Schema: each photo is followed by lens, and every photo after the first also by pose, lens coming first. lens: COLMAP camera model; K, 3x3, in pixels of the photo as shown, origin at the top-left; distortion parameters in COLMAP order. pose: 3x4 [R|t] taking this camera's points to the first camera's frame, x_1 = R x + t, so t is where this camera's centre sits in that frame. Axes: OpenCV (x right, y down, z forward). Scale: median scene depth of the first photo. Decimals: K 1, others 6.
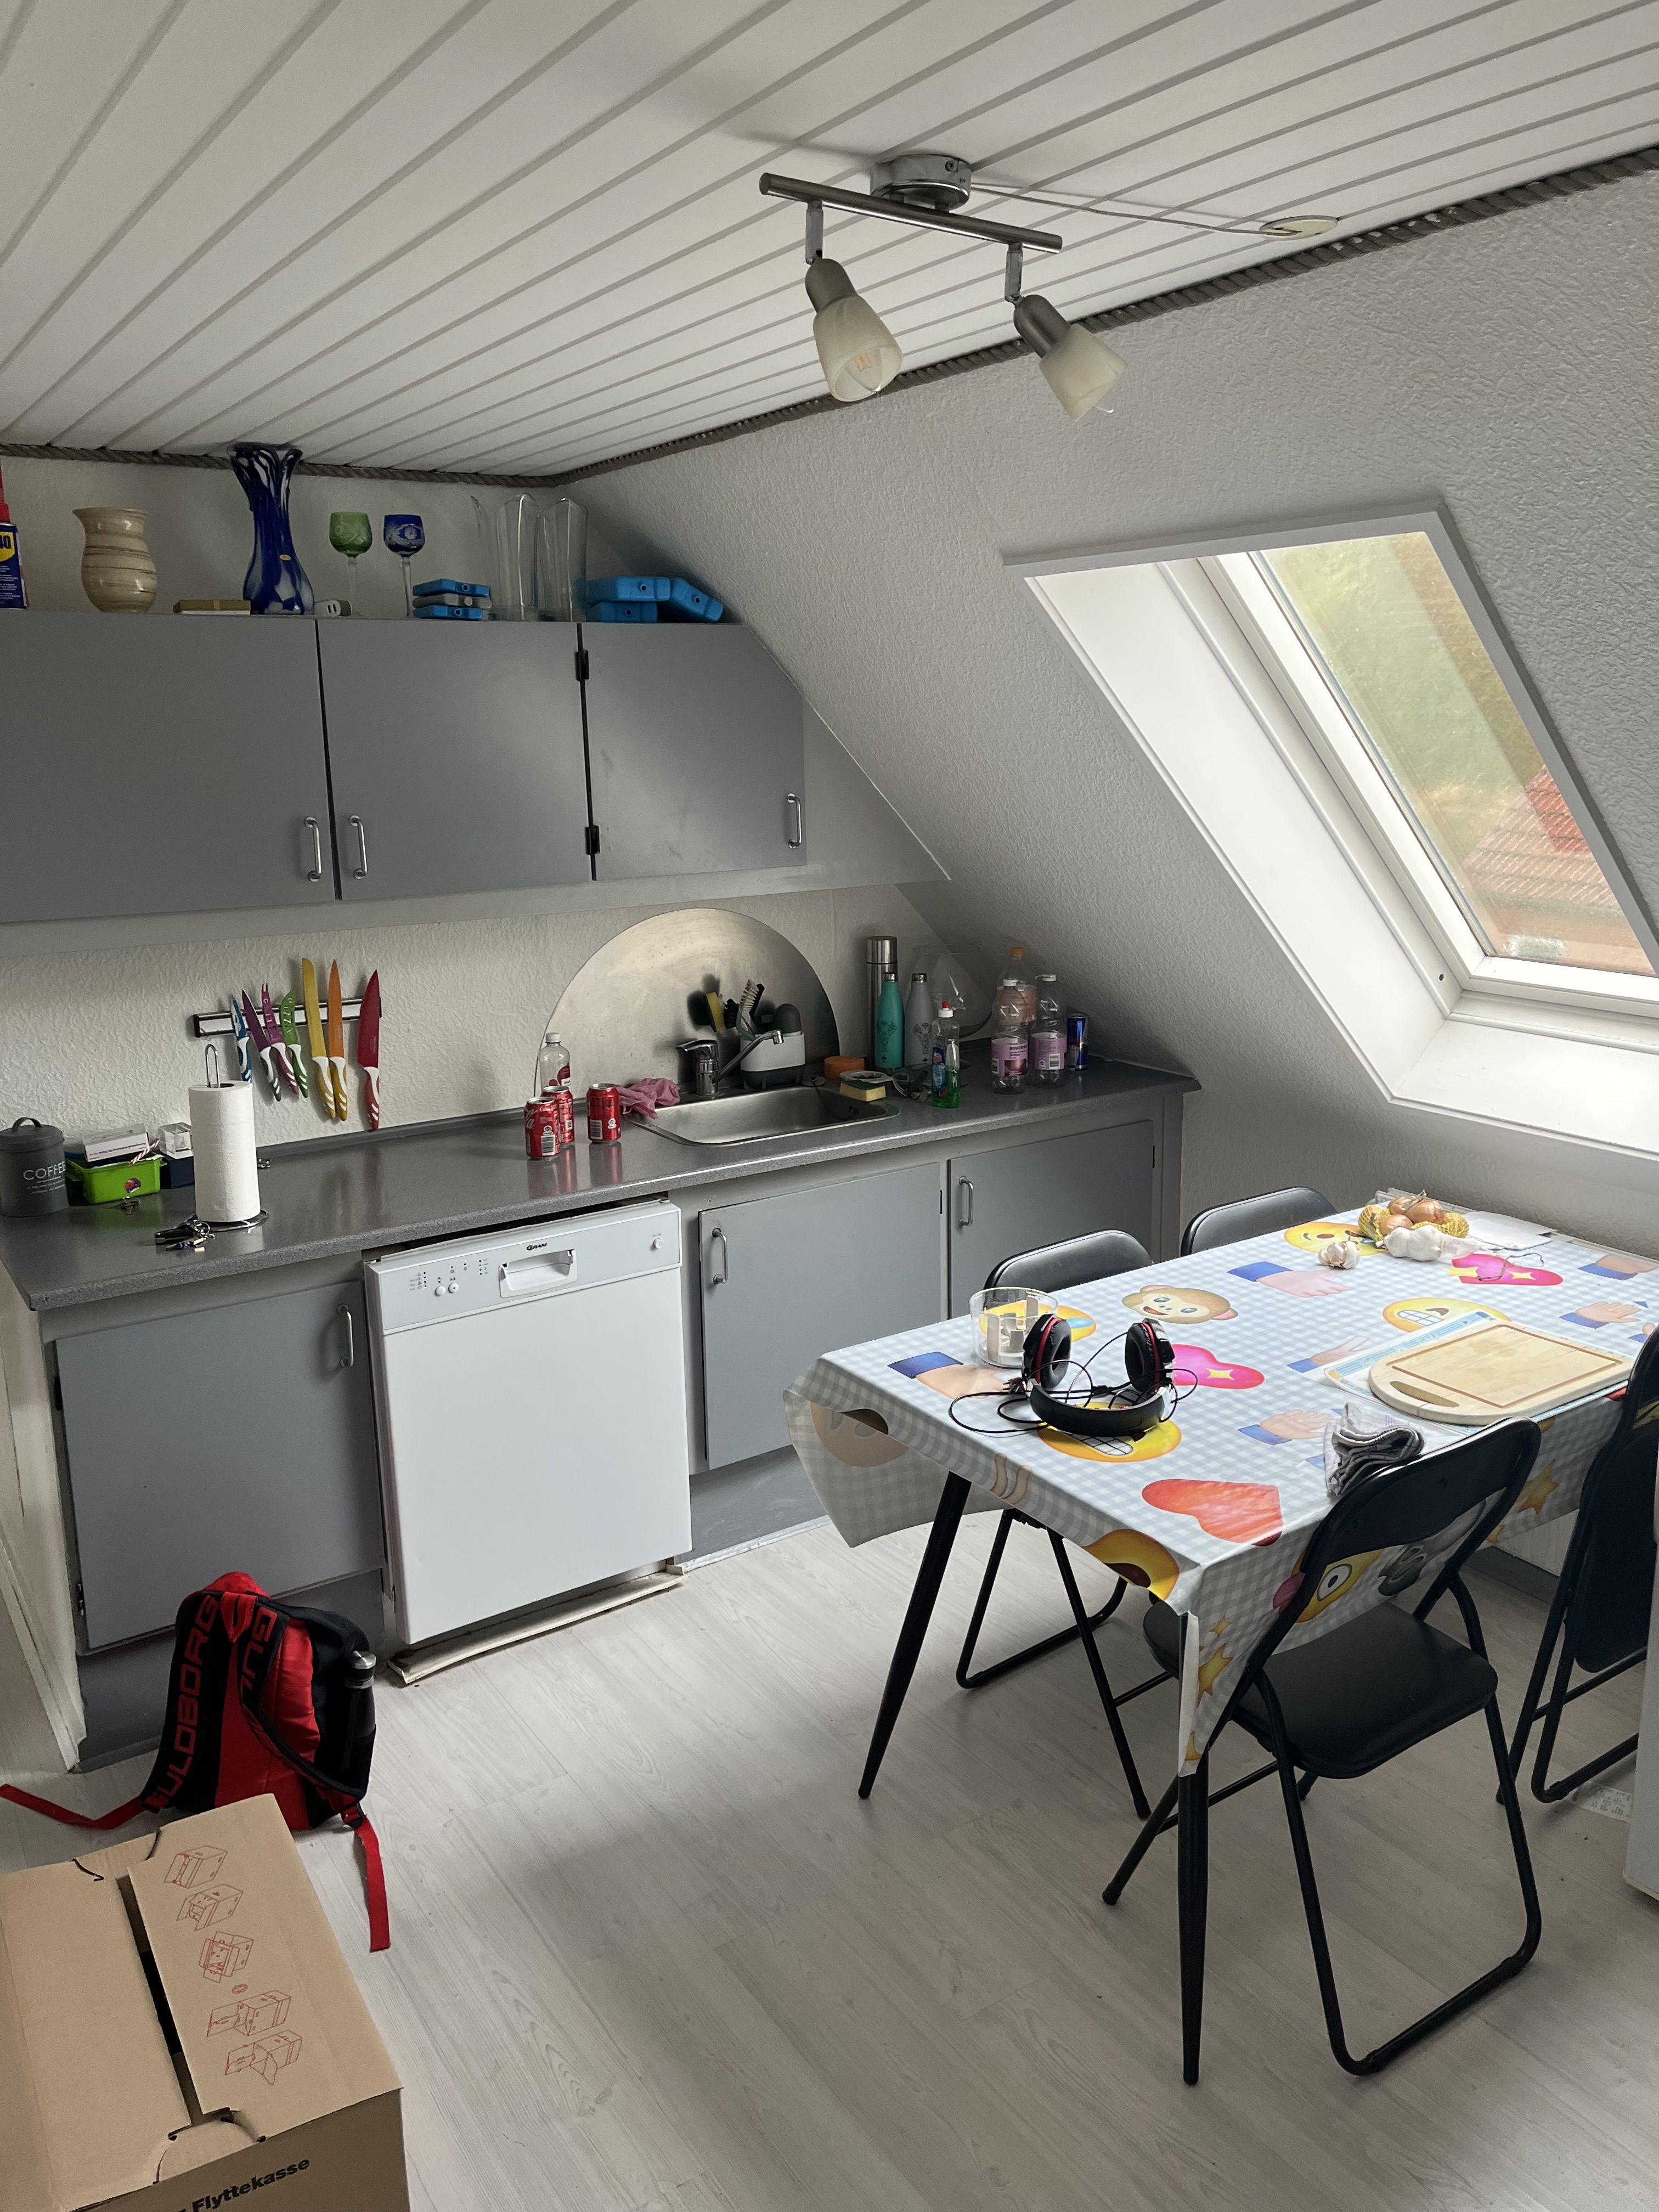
lens RADIAL K [[1676.9, 0, 829.5], [0, 1676.9, 1106.0], [0, 0, 1]] dist [-0.001378, -0.000698]
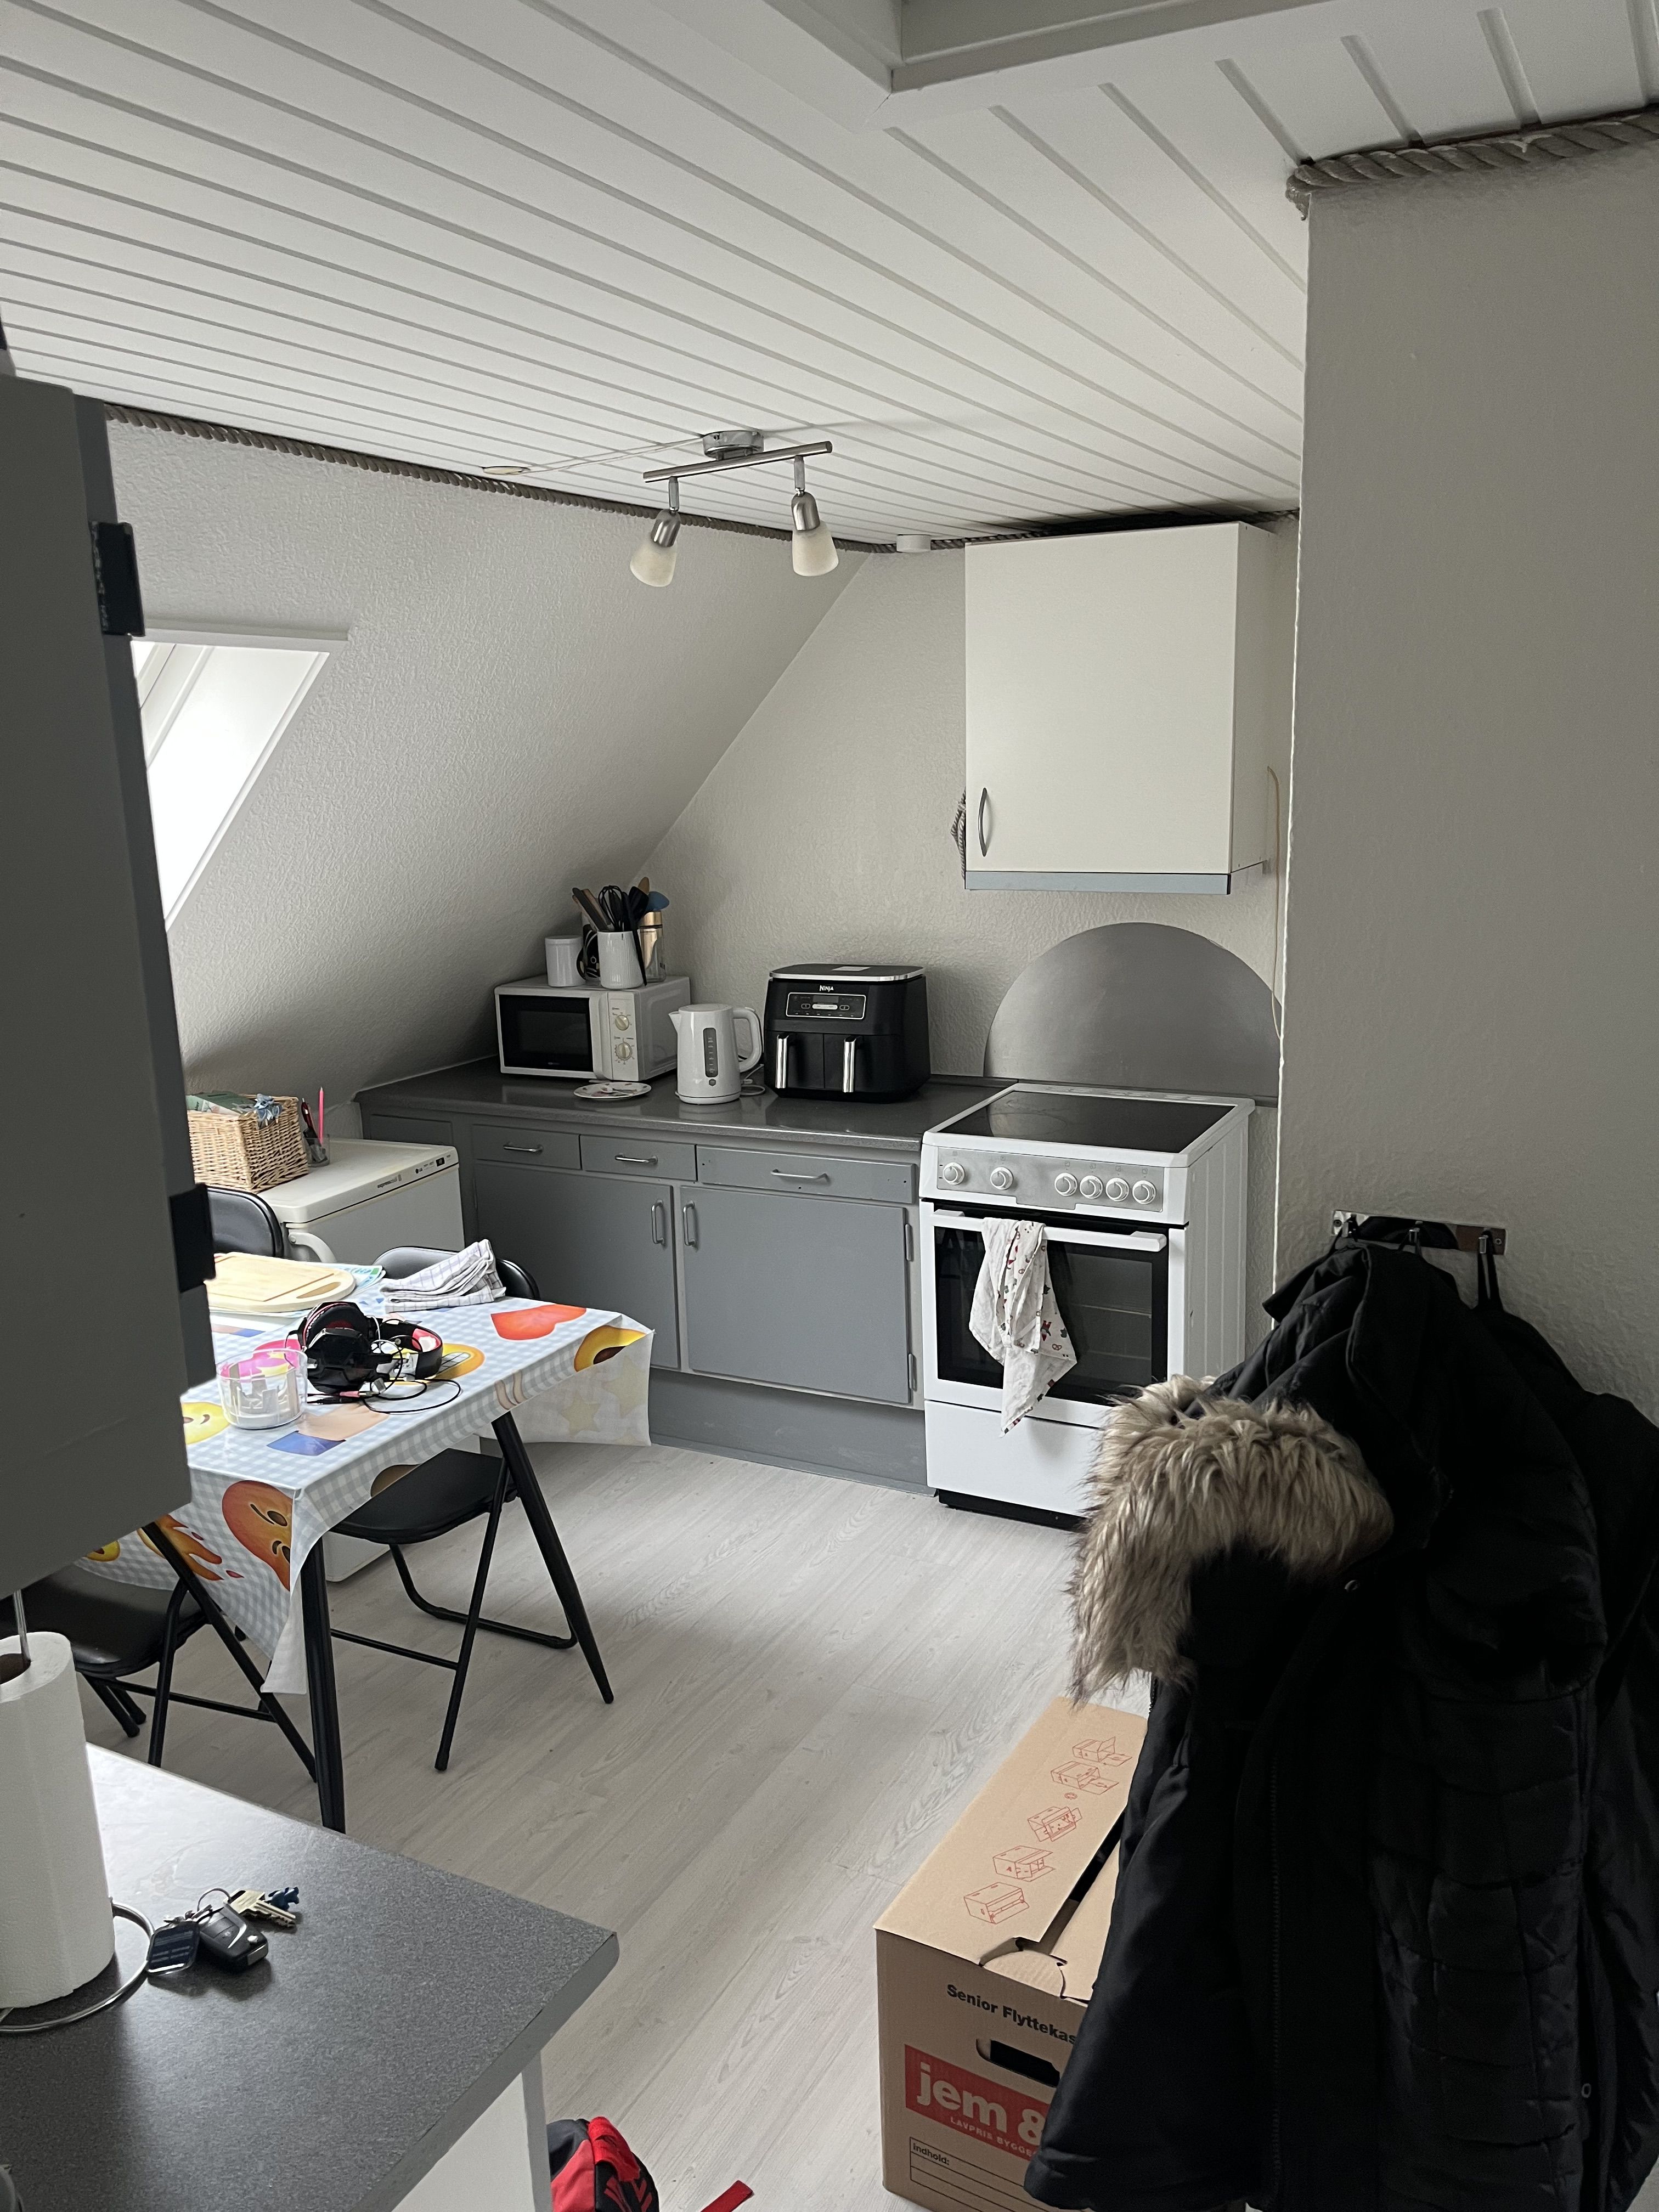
lens RADIAL K [[1676.9, 0, 829.5], [0, 1676.9, 1106.0], [0, 0, 1]] dist [-0.001378, -0.000698]
pose [[-0.477632, -0.161748, 0.863542, -0.975553], [0.235028, 0.923559, 0.302985, -0.273015], [-0.846540, 0.347672, -0.403106, 1.153983]]
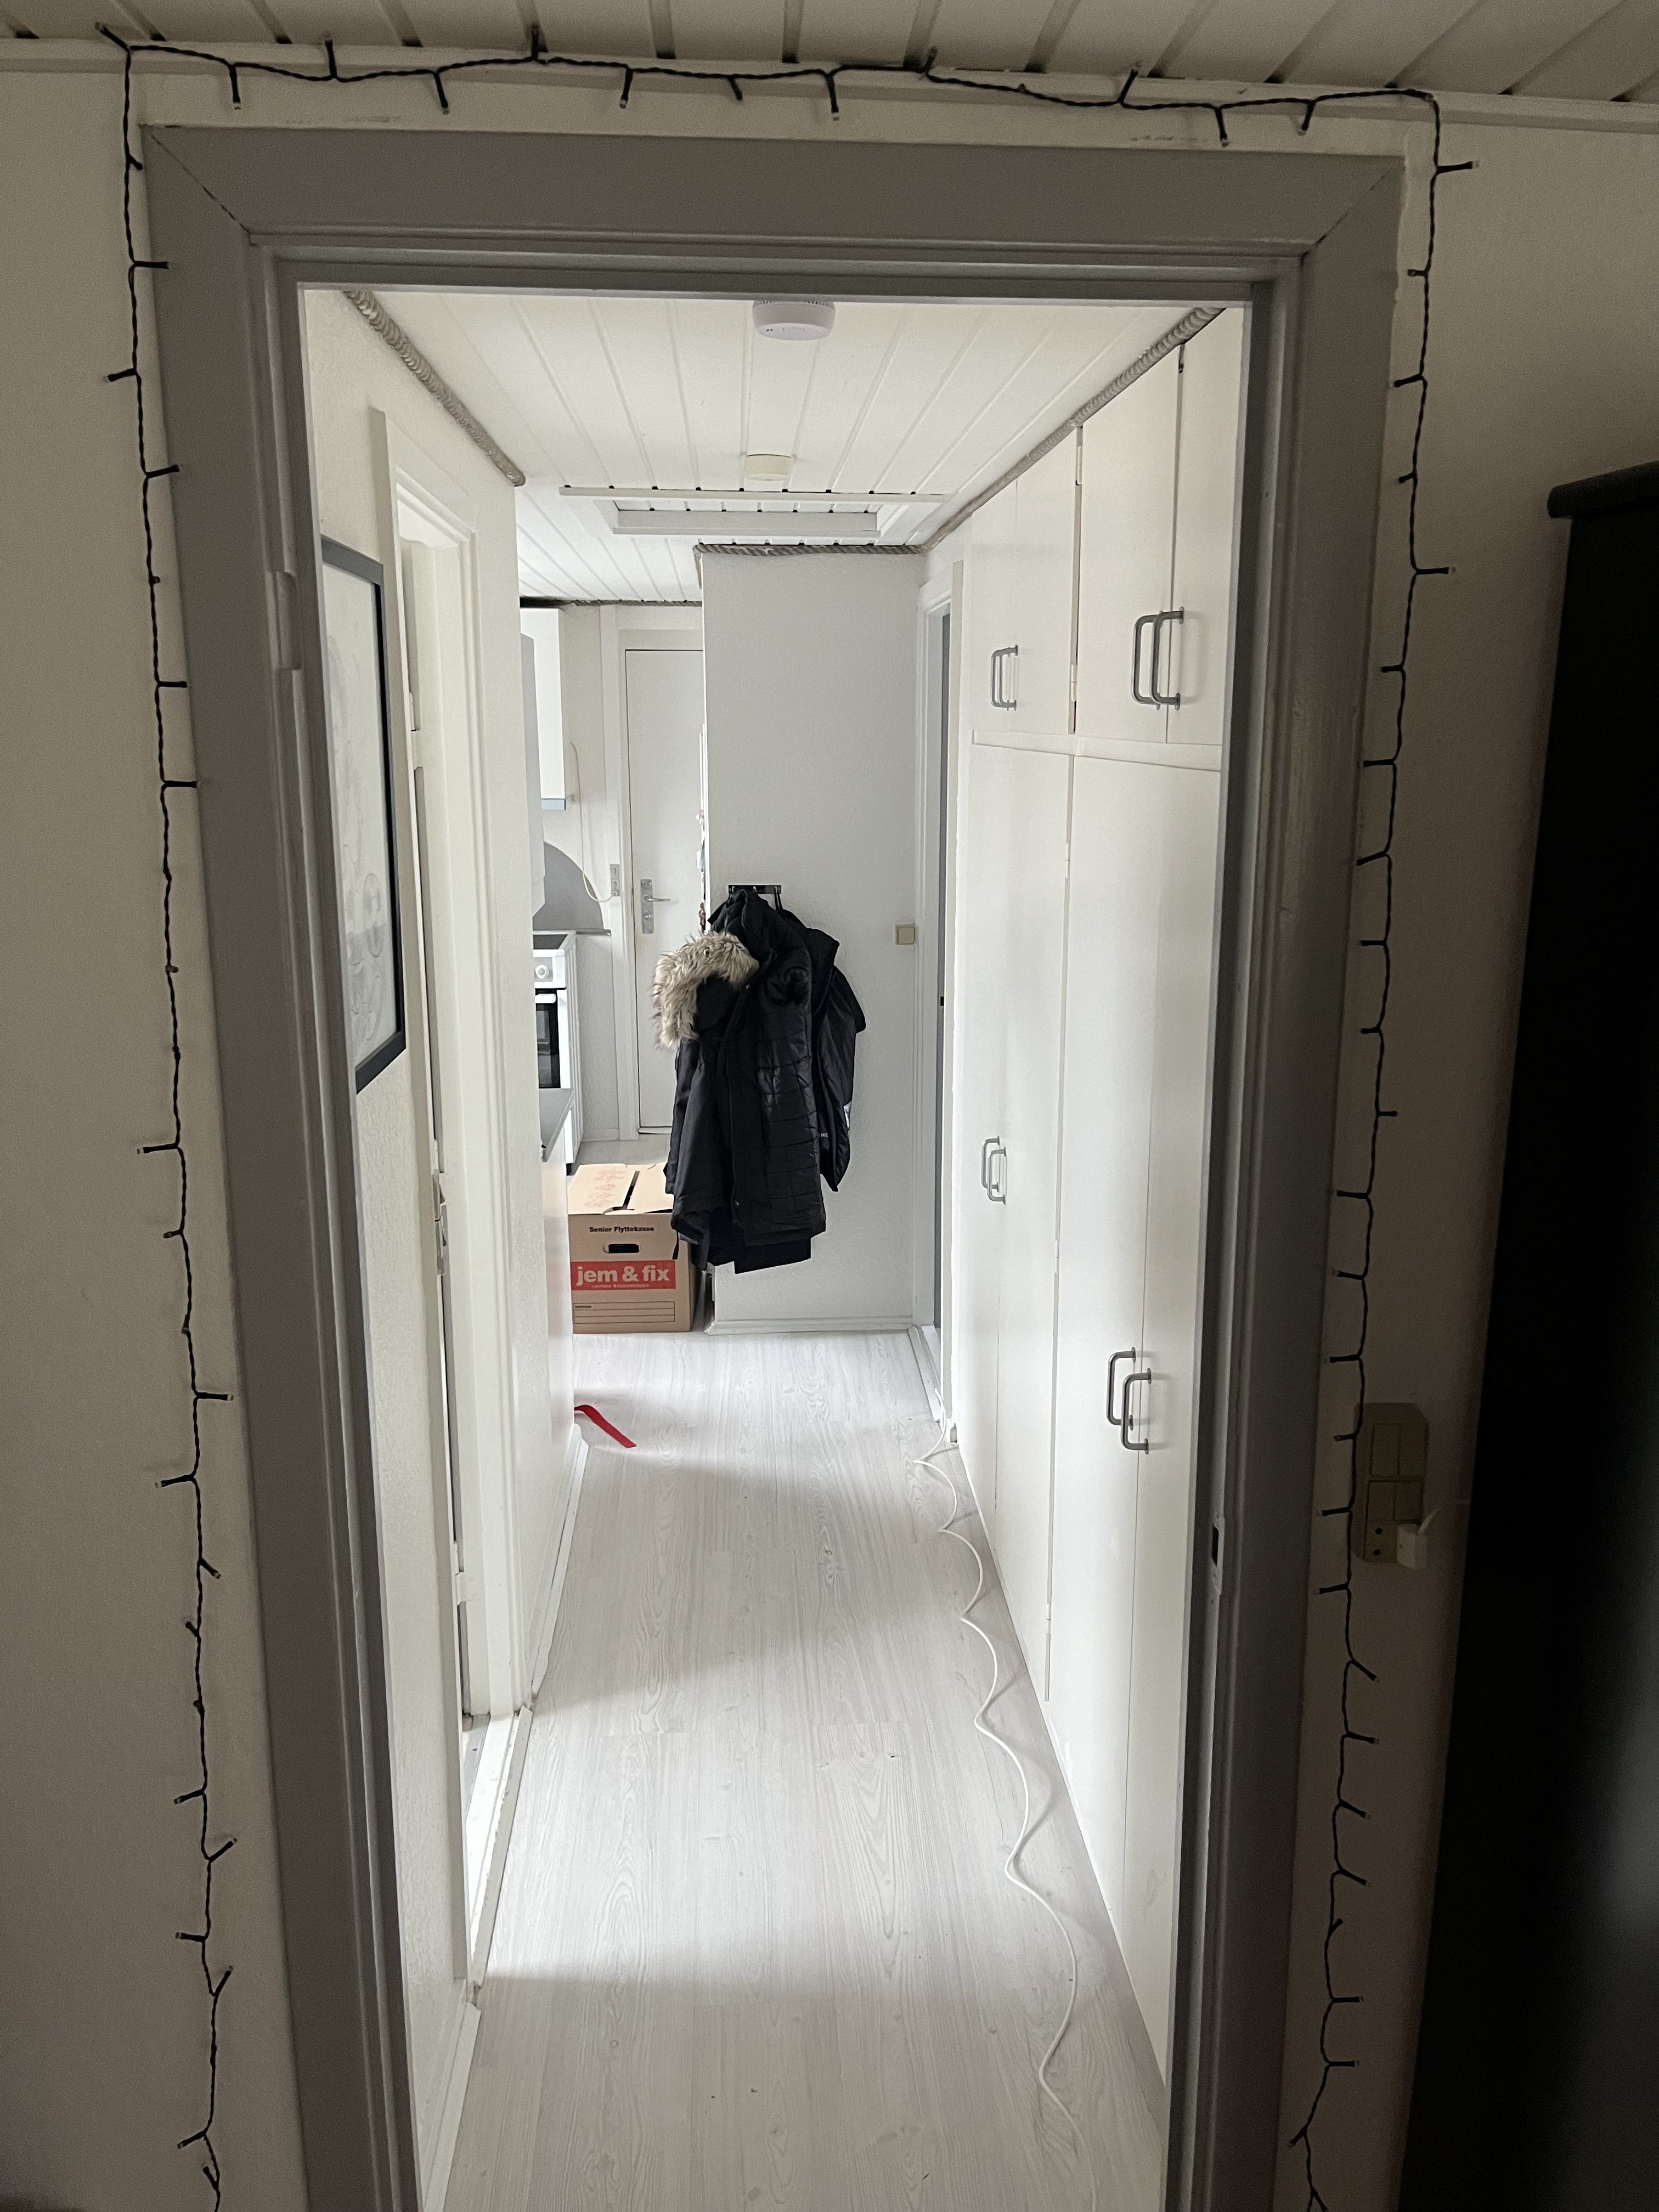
lens RADIAL K [[1676.9, 0, 829.5], [0, 1676.9, 1106.0], [0, 0, 1]] dist [-0.001378, -0.000698]
pose [[-0.861998, -0.104049, 0.496118, -1.700007], [0.124370, 0.905382, 0.405974, -0.573776], [-0.491418, 0.411651, -0.767497, 2.445307]]
